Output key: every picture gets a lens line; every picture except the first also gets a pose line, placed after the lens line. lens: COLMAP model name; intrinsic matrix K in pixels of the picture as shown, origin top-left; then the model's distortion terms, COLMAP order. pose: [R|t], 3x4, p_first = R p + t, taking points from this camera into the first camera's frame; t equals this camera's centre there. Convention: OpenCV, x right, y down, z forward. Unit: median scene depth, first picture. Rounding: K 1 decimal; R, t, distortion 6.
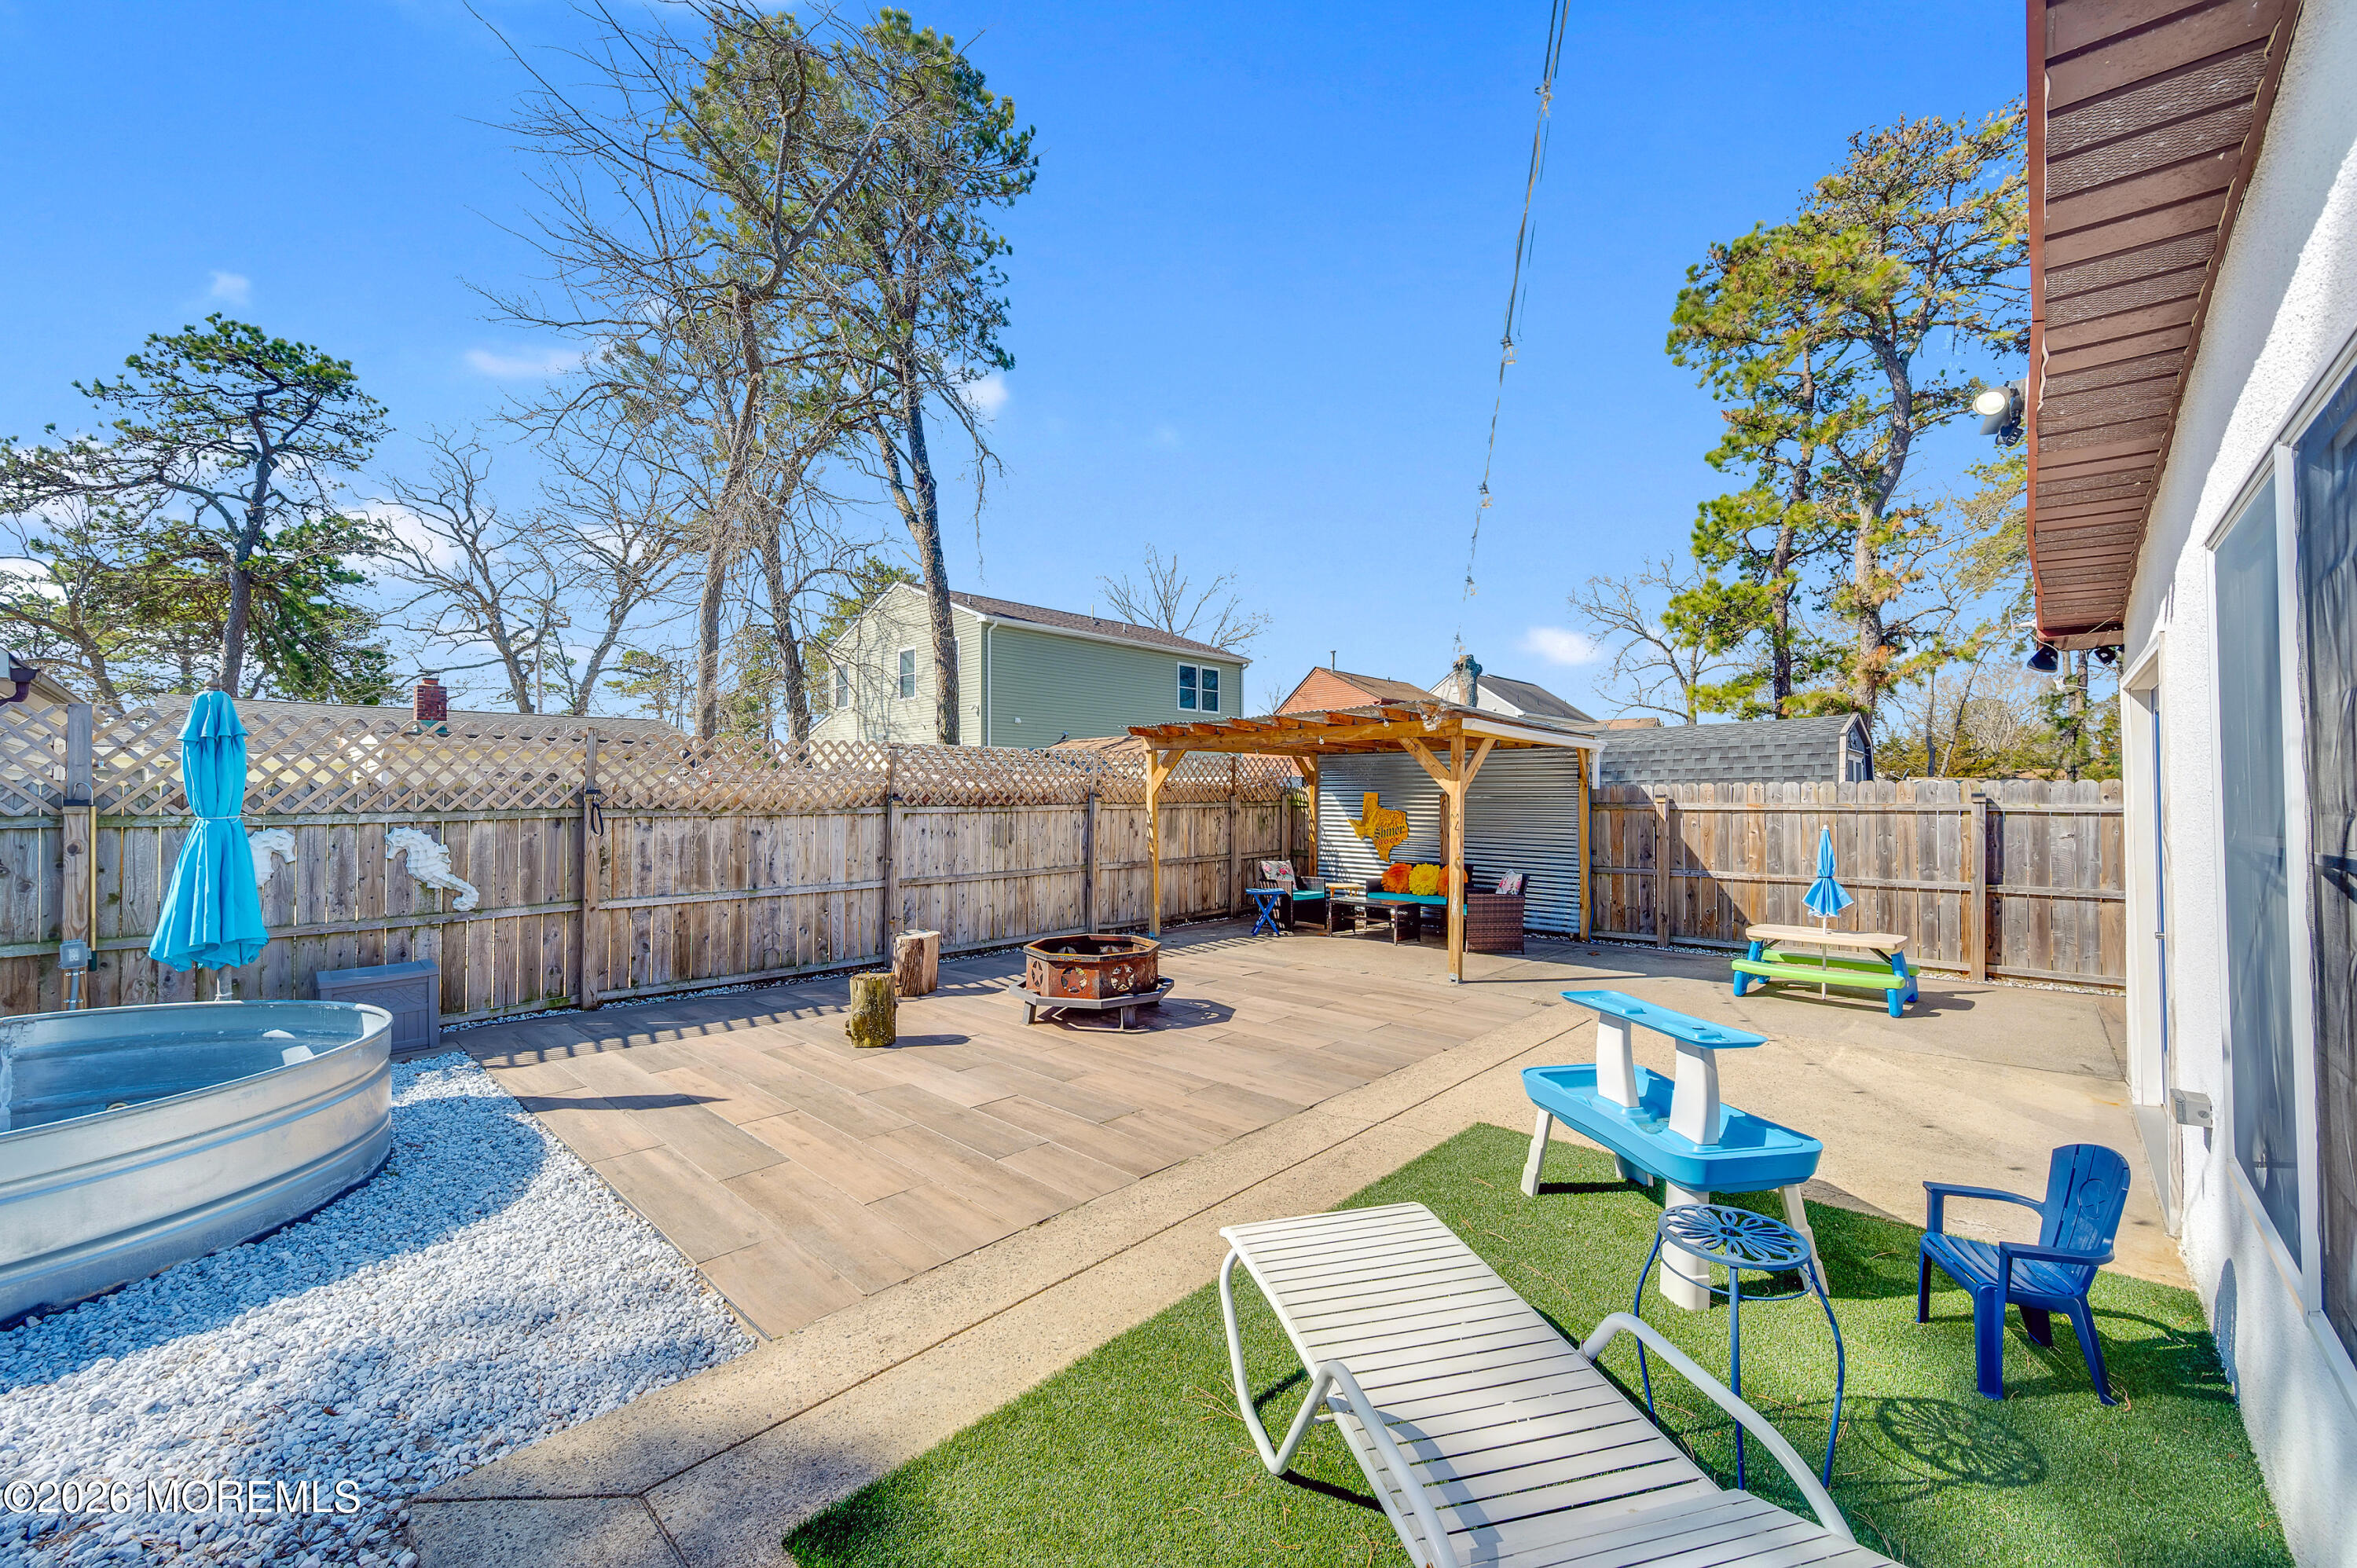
lens RADIAL K [[939.5, 0, 1171.8], [0, 939.5, 785.2], [0, 0, 1]] dist [-0.002651, -0.000115]
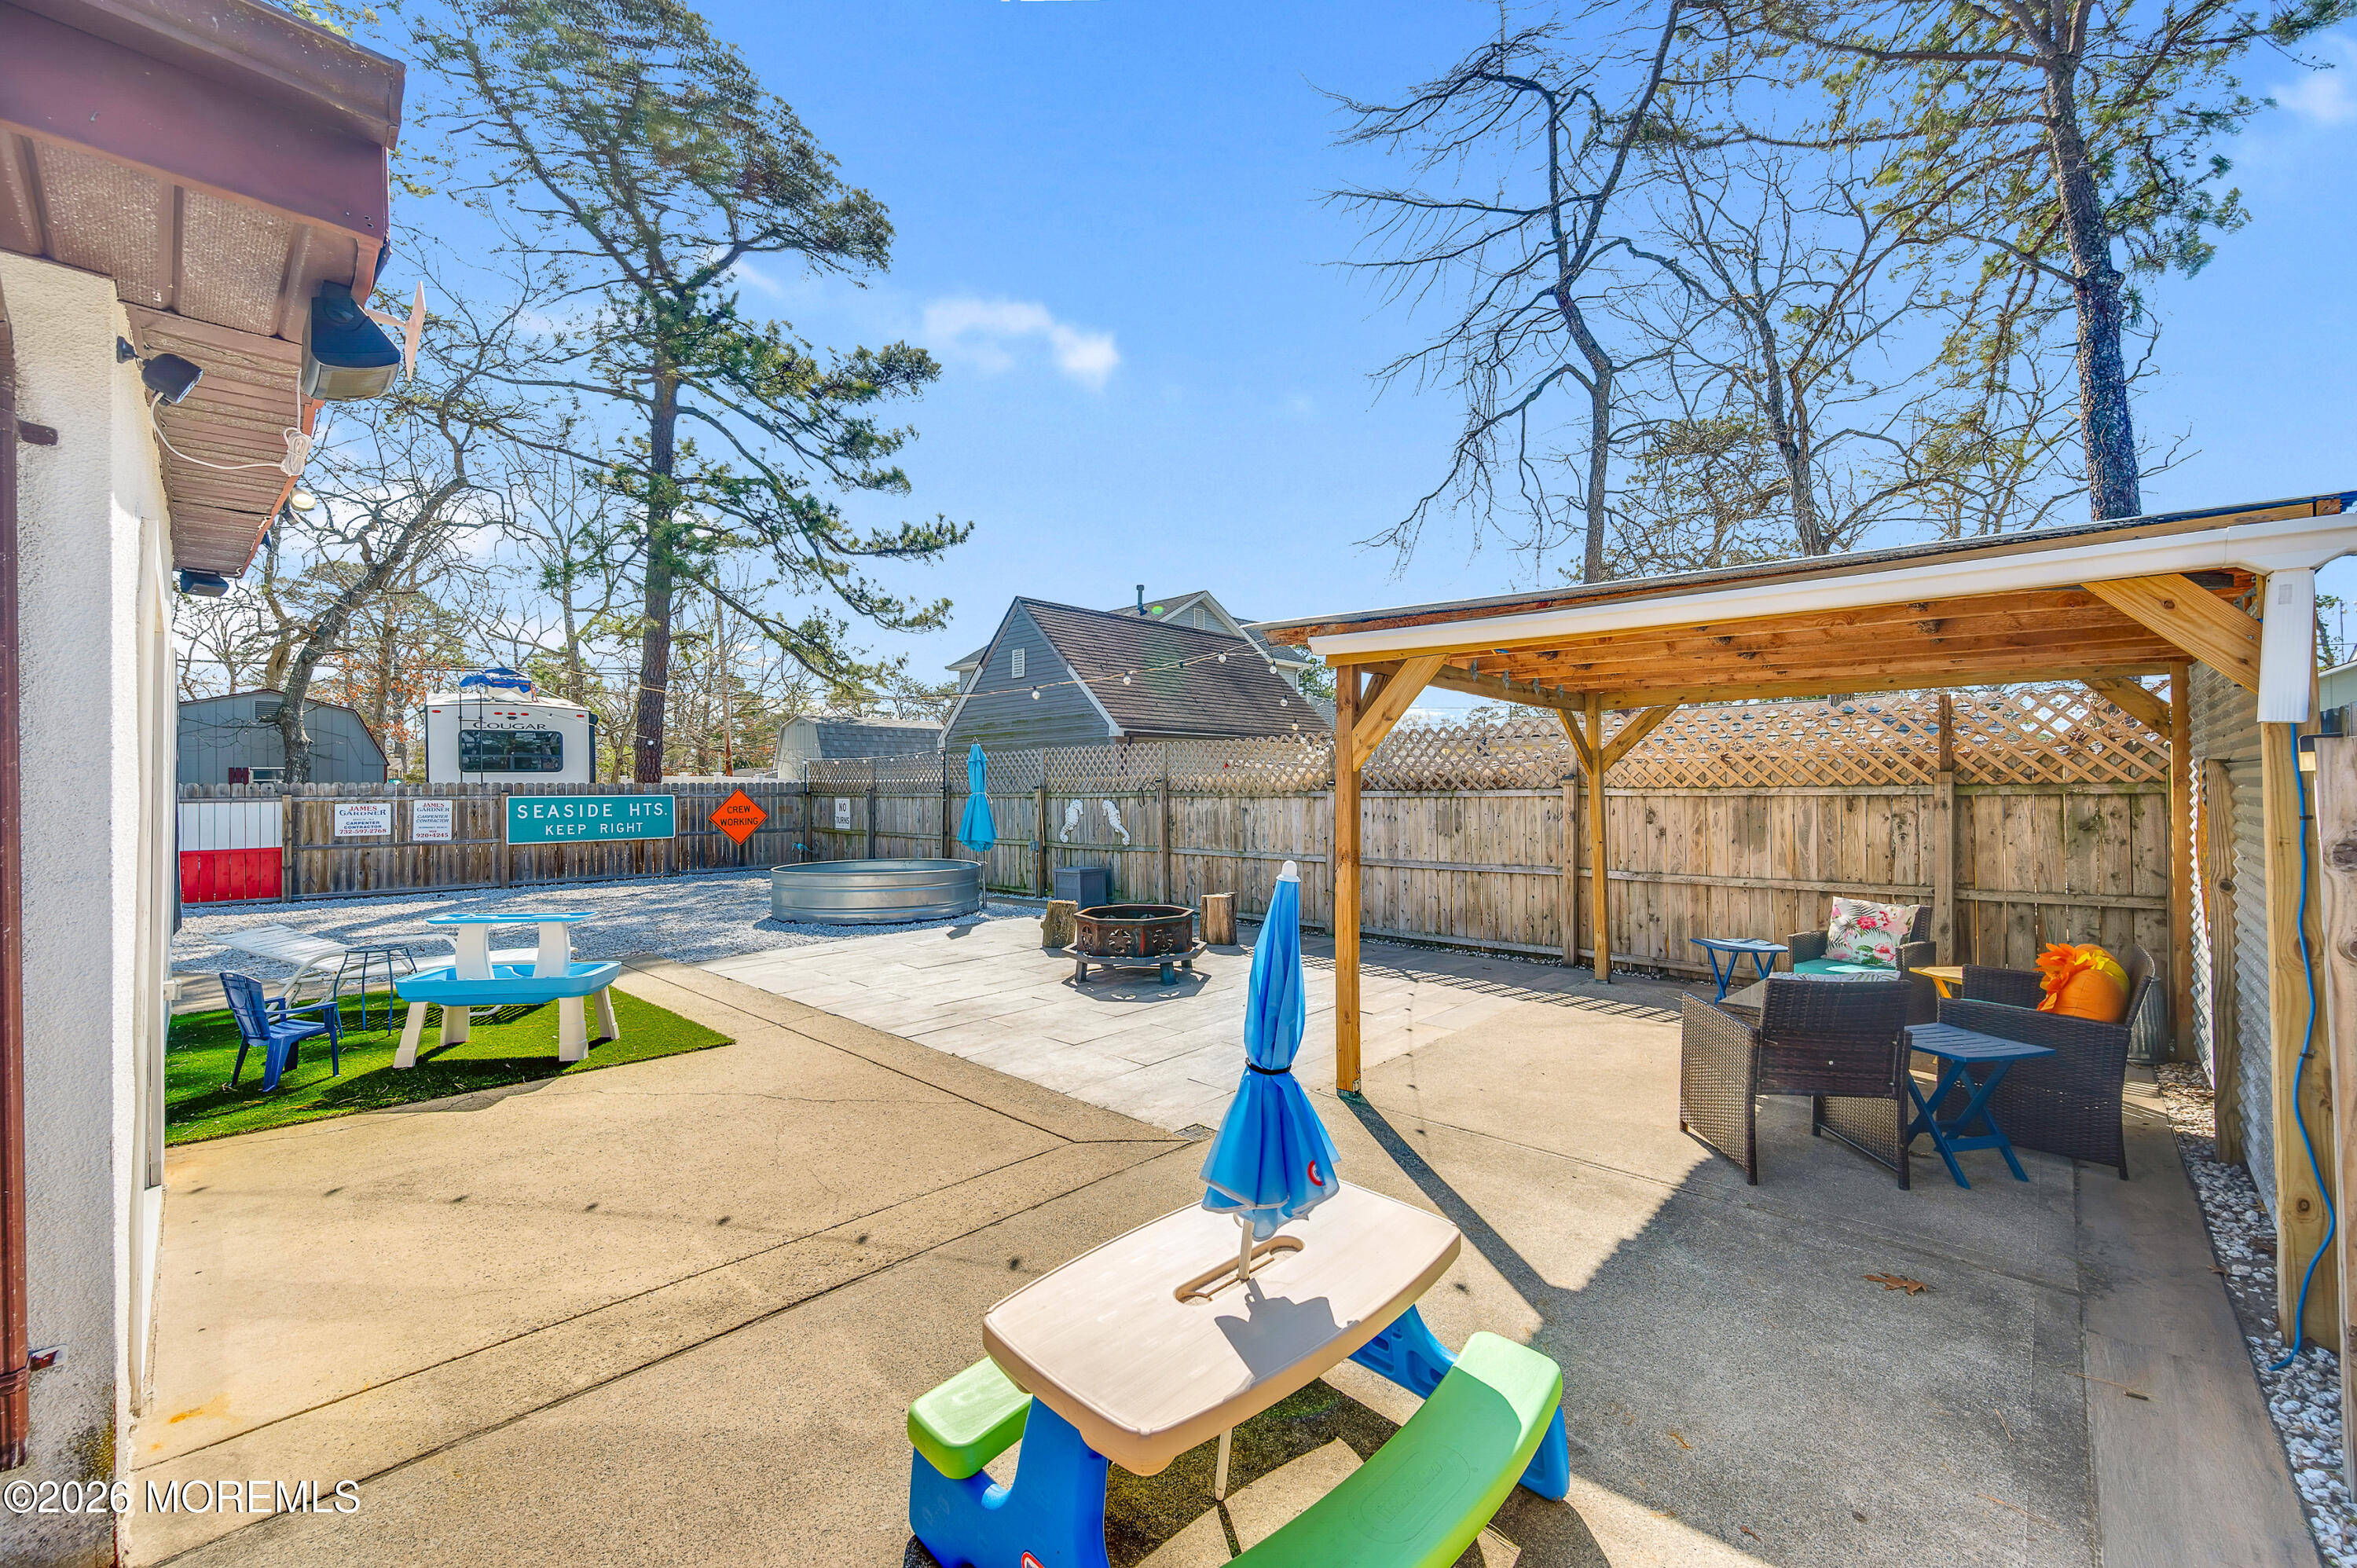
lens RADIAL K [[939.5, 0, 1168.4], [0, 939.5, 774.3], [0, 0, 1]] dist [-0.002651, -0.000115]
pose [[-0.030285, -0.003455, -0.999535, 0.753912], [0.030007, 0.999540, -0.004364, 0.002202], [0.999091, -0.030125, -0.030167, 0.773249]]
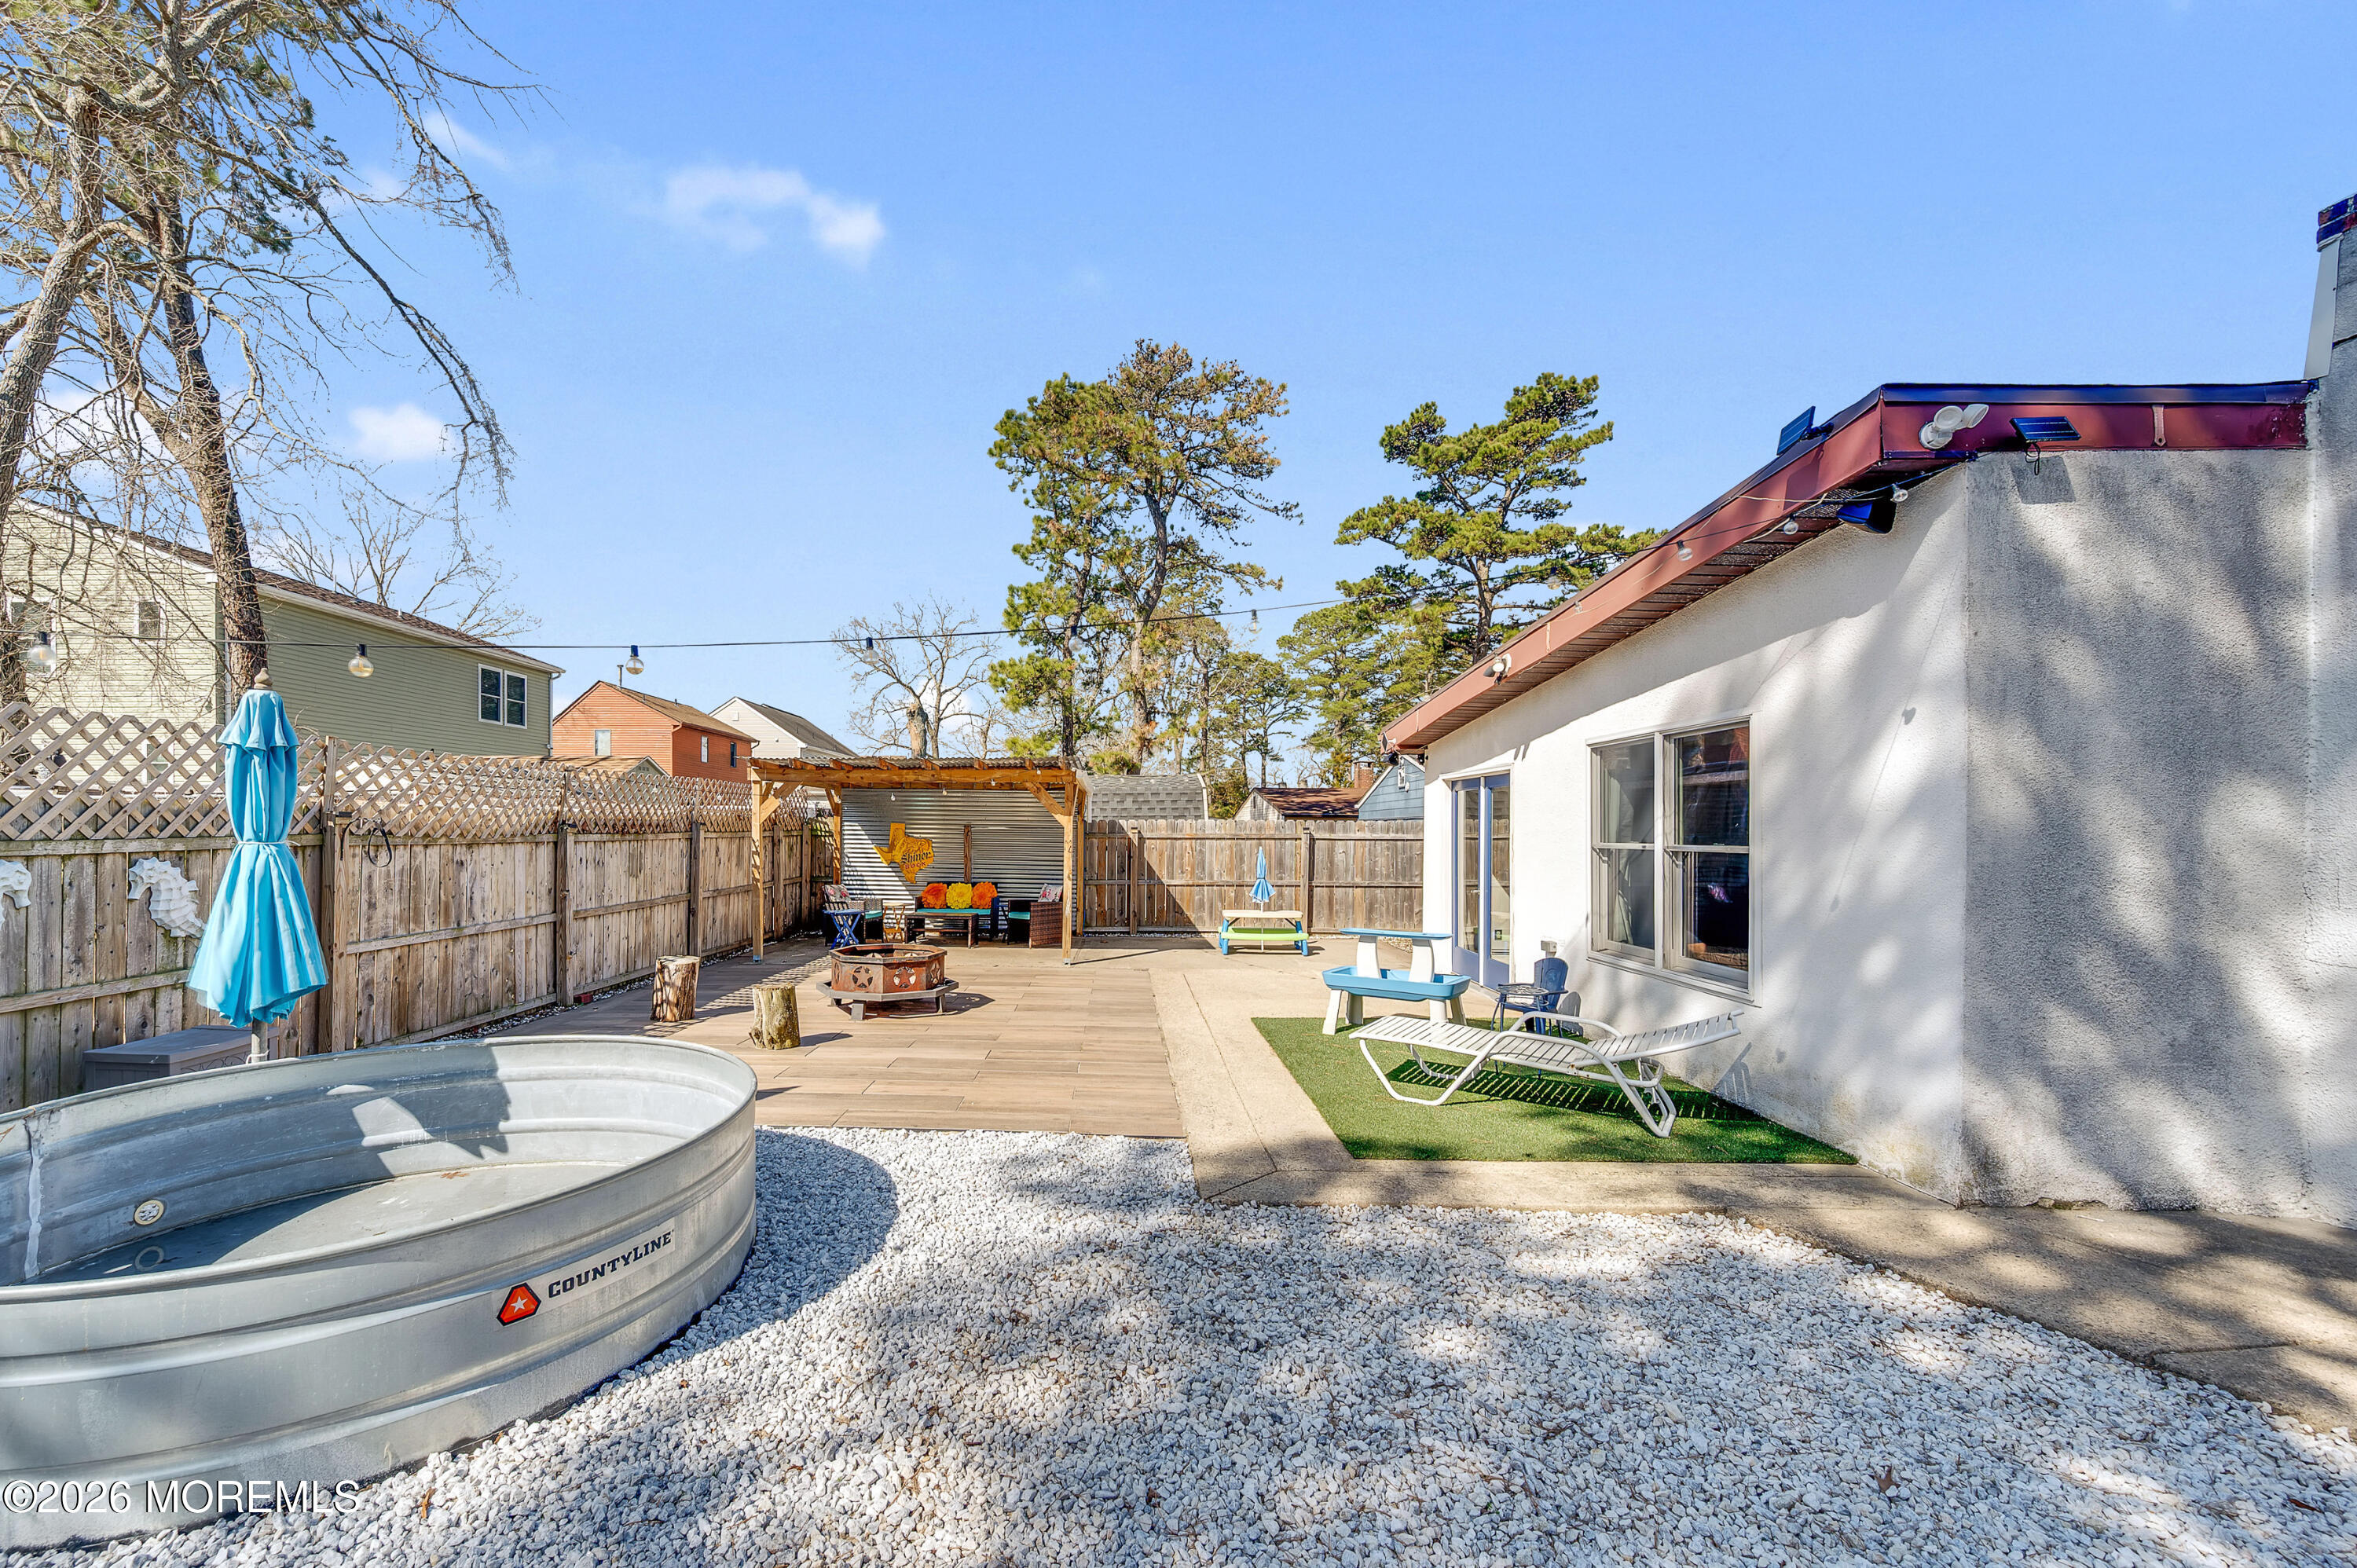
lens RADIAL K [[939.5, 0, 1138.5], [0, 939.5, 831.4], [0, 0, 1]] dist [-0.002651, -0.000115]
pose [[0.746922, 0.004159, 0.664898, -0.451224], [-0.014675, 0.999840, 0.010231, 0.002103], [-0.664750, -0.017399, 0.746864, -0.064420]]
